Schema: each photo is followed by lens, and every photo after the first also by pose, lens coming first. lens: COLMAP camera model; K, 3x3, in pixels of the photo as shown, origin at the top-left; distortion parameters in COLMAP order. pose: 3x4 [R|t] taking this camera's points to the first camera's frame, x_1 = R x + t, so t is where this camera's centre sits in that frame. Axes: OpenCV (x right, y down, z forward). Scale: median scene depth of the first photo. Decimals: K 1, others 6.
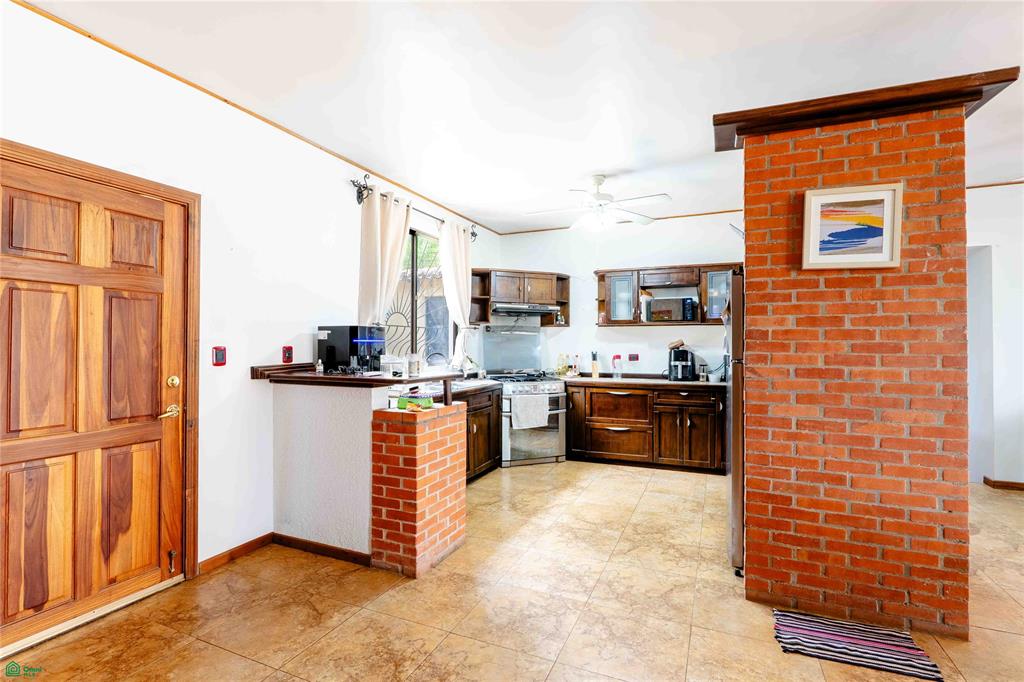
lens RADIAL K [[477.8, 0, 510.6], [0, 477.8, 341.9], [0, 0, 1]] dist [-0.002282, -0.000767]
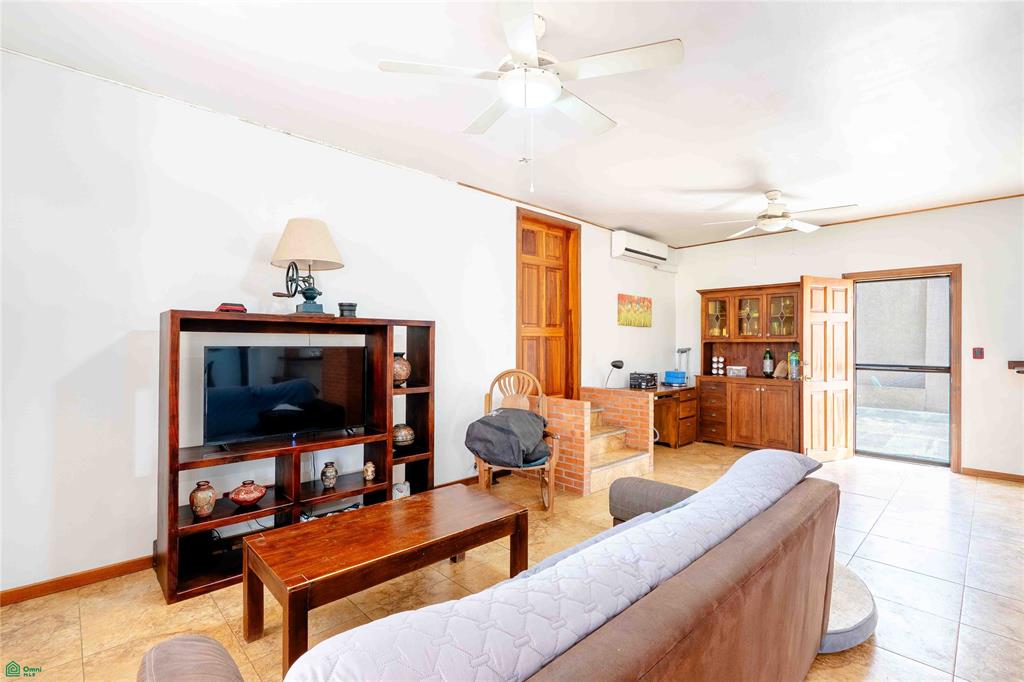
lens RADIAL K [[466.1, 0, 509.6], [0, 466.1, 339.5], [0, 0, 1]] dist [-0.008435, 0.000375]
pose [[-0.378850, -0.009779, -0.925406, 0.902948], [-0.000035, 0.999944, -0.010553, -0.001014], [0.925458, -0.003965, -0.378830, 0.045453]]
